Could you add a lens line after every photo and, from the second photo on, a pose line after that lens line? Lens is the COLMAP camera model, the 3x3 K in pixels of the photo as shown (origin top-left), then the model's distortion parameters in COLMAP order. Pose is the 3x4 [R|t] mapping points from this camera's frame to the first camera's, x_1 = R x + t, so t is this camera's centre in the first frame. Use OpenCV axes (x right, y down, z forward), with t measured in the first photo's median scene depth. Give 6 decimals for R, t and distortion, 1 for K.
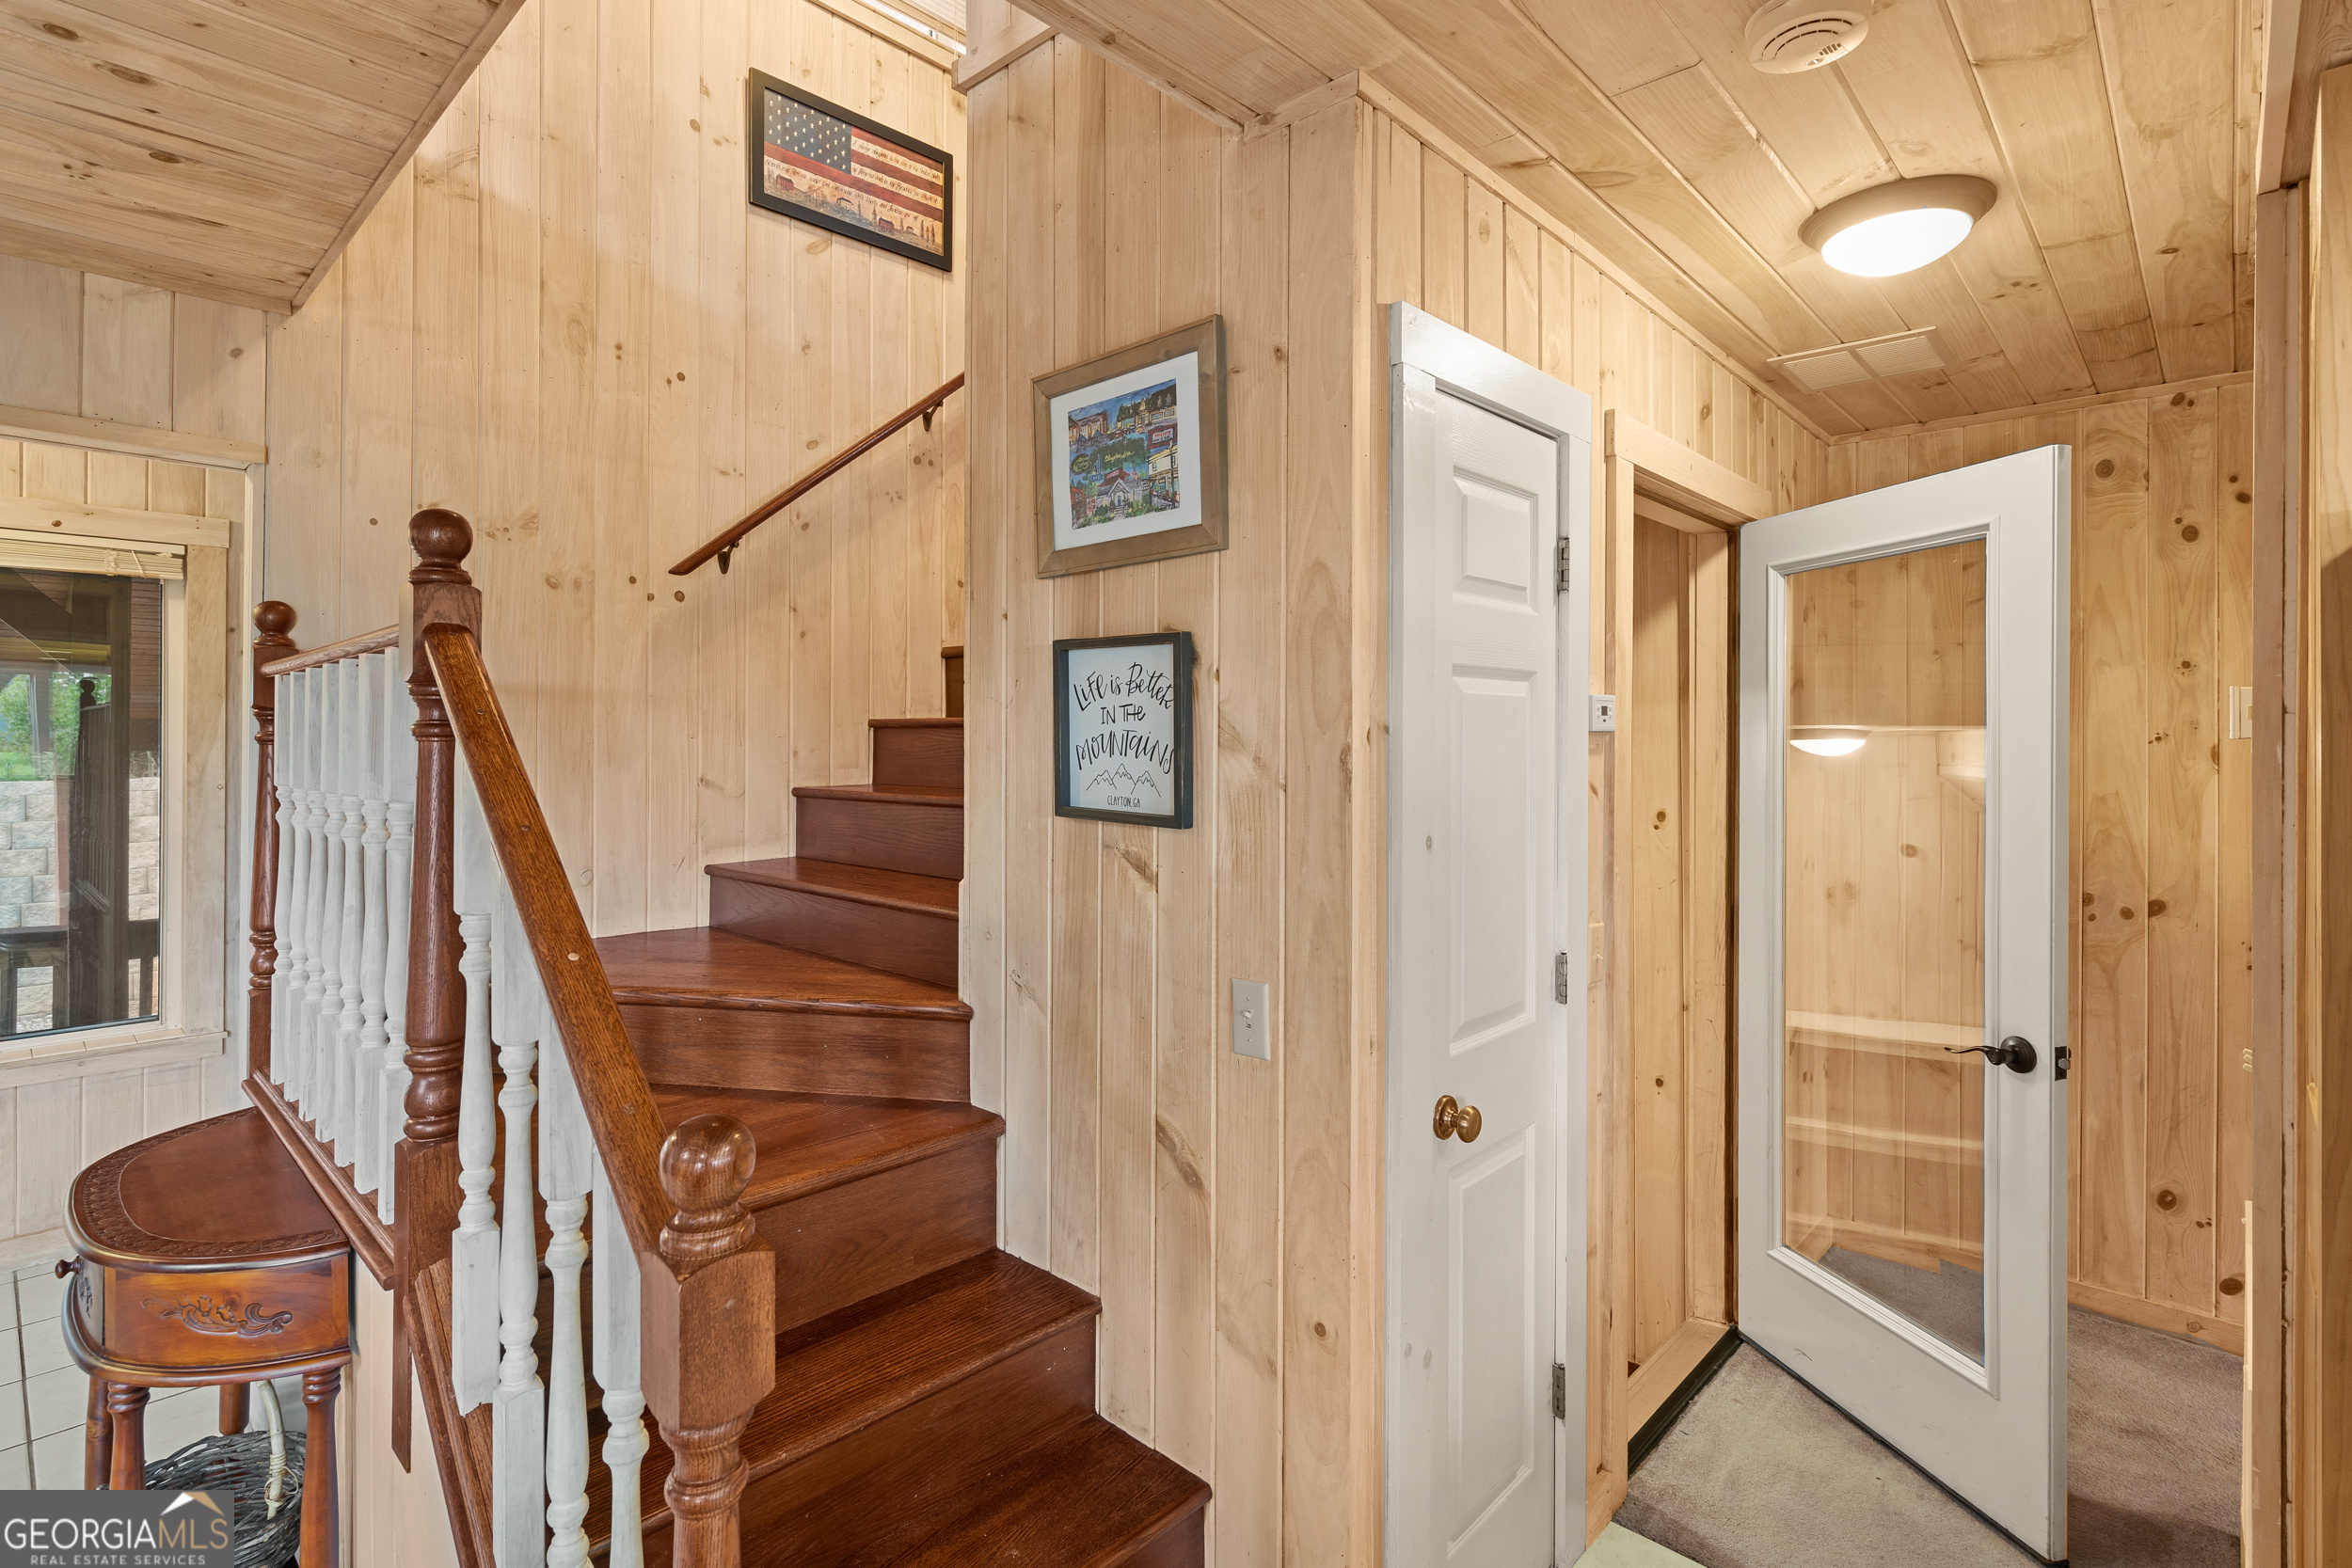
lens RADIAL K [[1079.2, 0, 1238.0], [0, 1079.2, 729.7], [0, 0, 1]] dist [-0.008697, -0.000193]
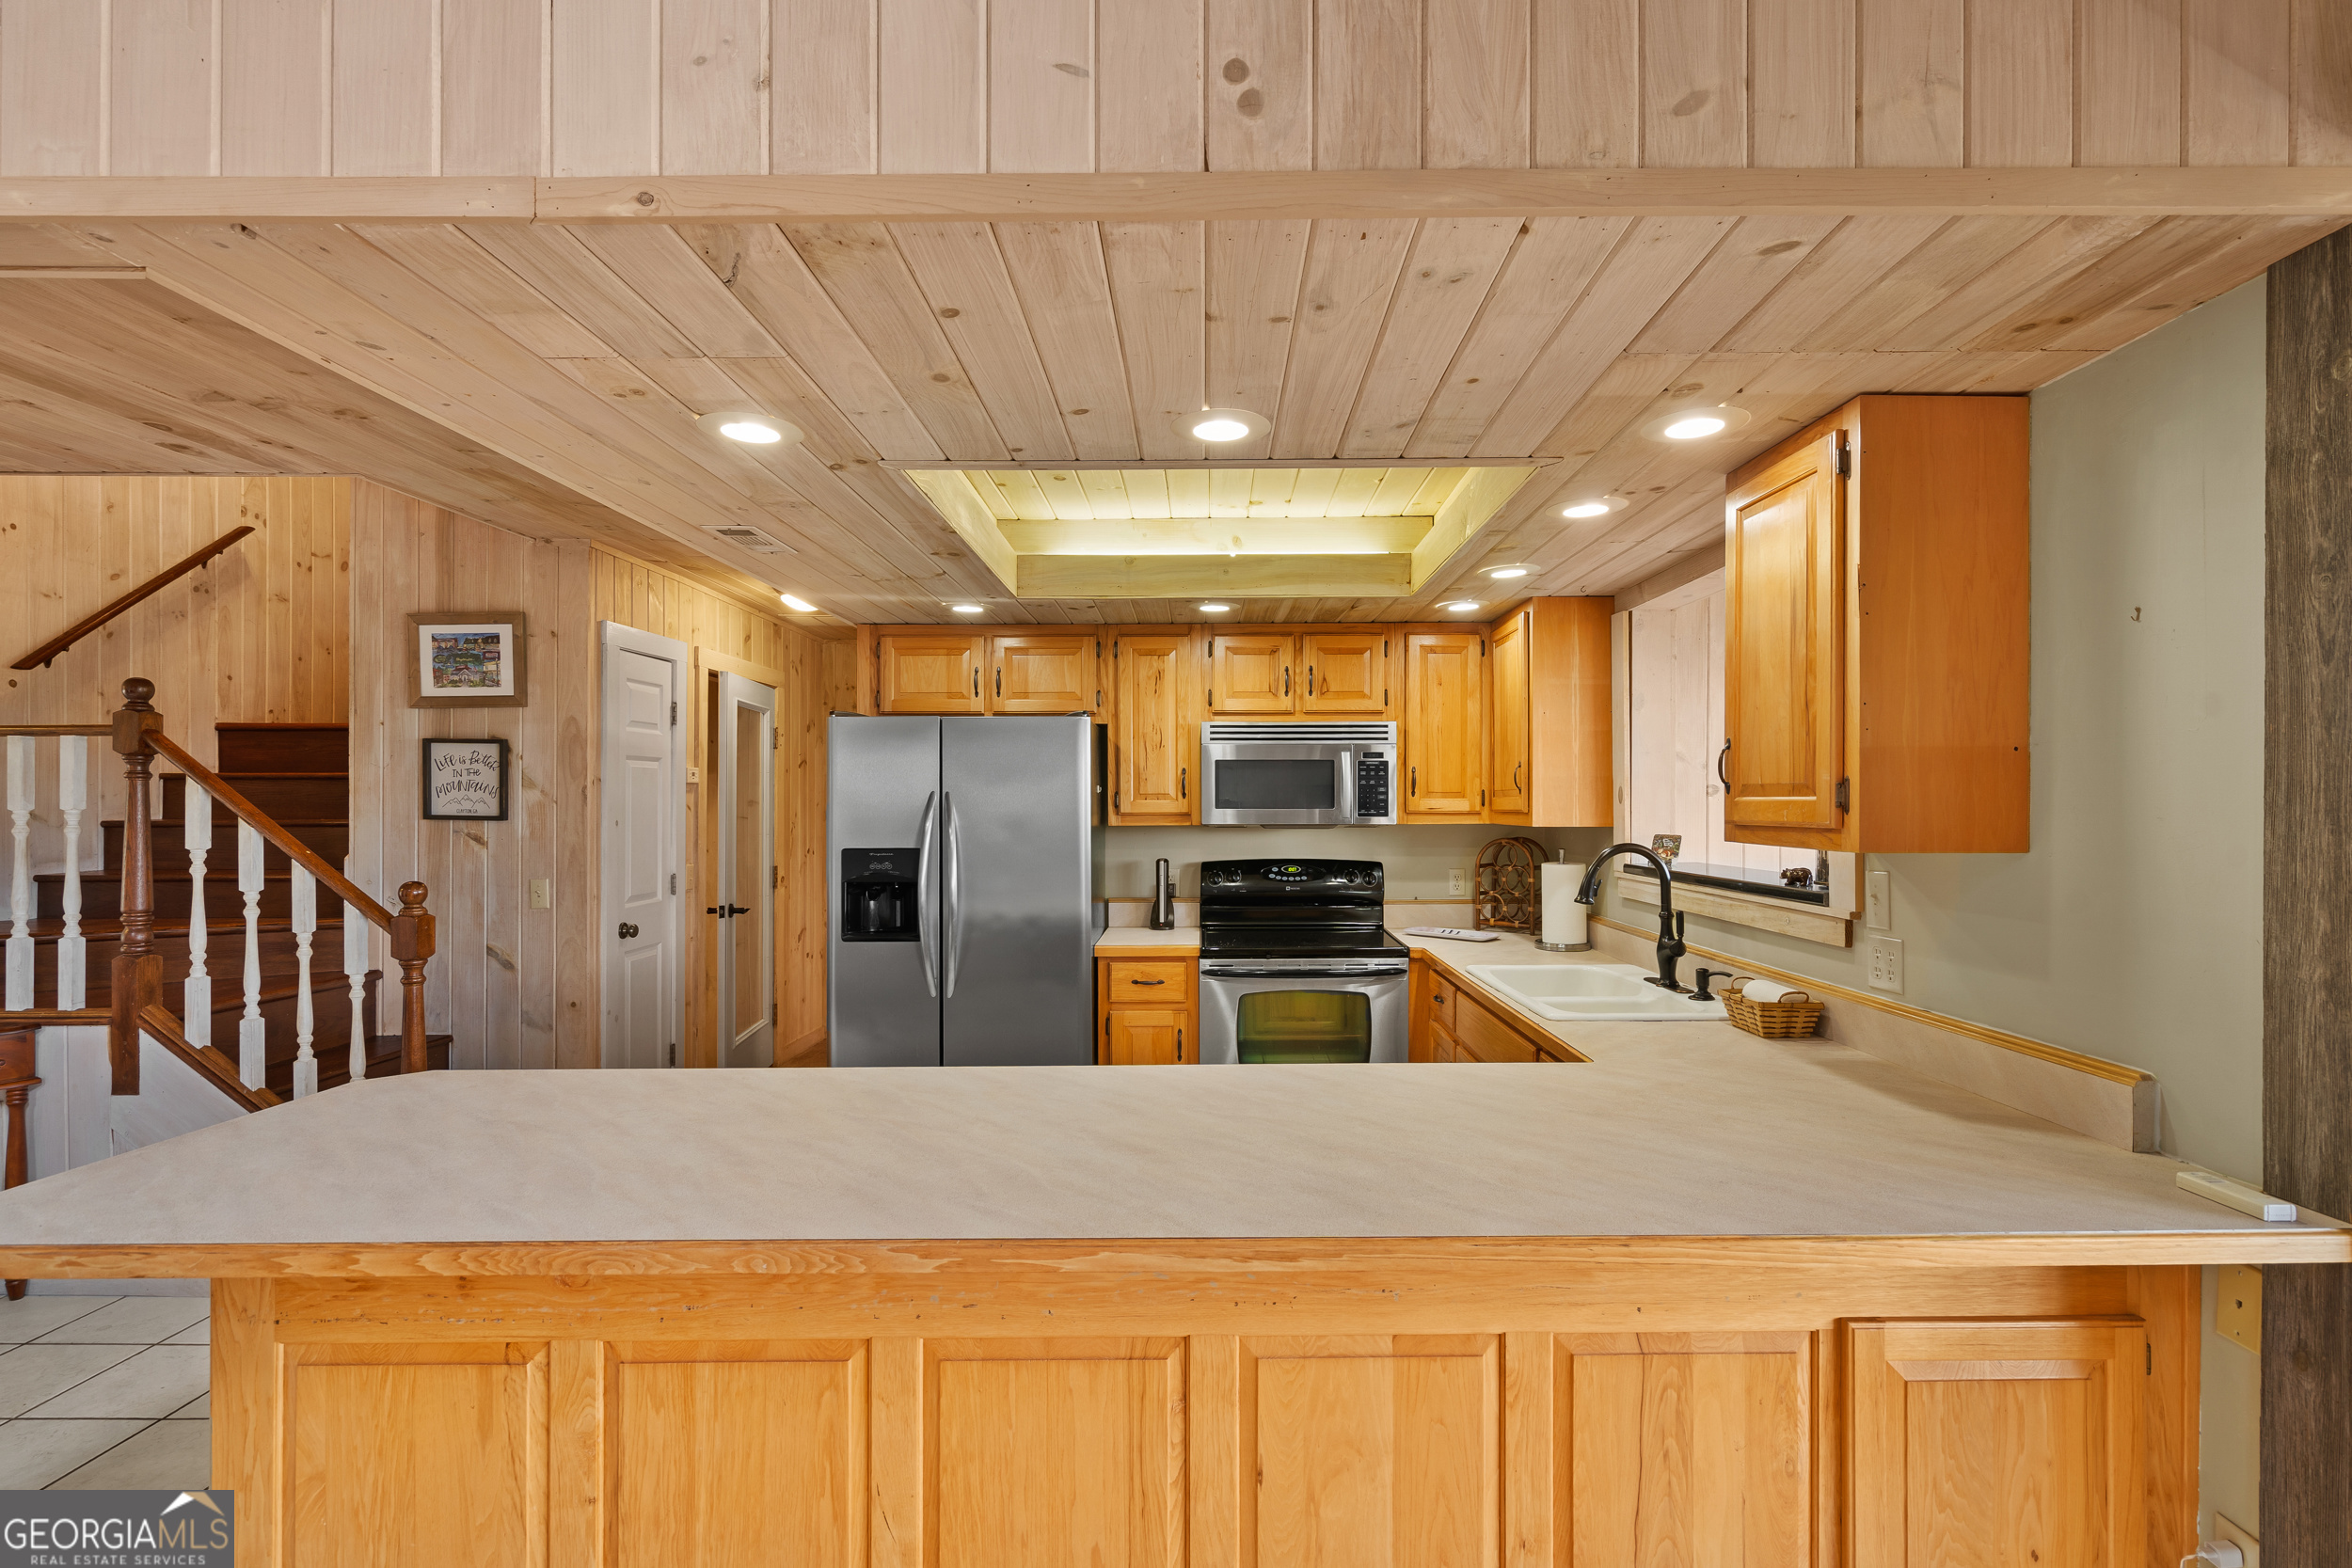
lens RADIAL K [[1079.2, 0, 1196.7], [0, 1079.2, 795.2], [0, 0, 1]] dist [-0.008697, -0.000193]
pose [[0.754434, 0.000283, 0.656376, -0.440734], [-0.001971, 0.999996, 0.001835, 0.026319], [-0.656373, -0.002678, 0.754431, -1.753856]]
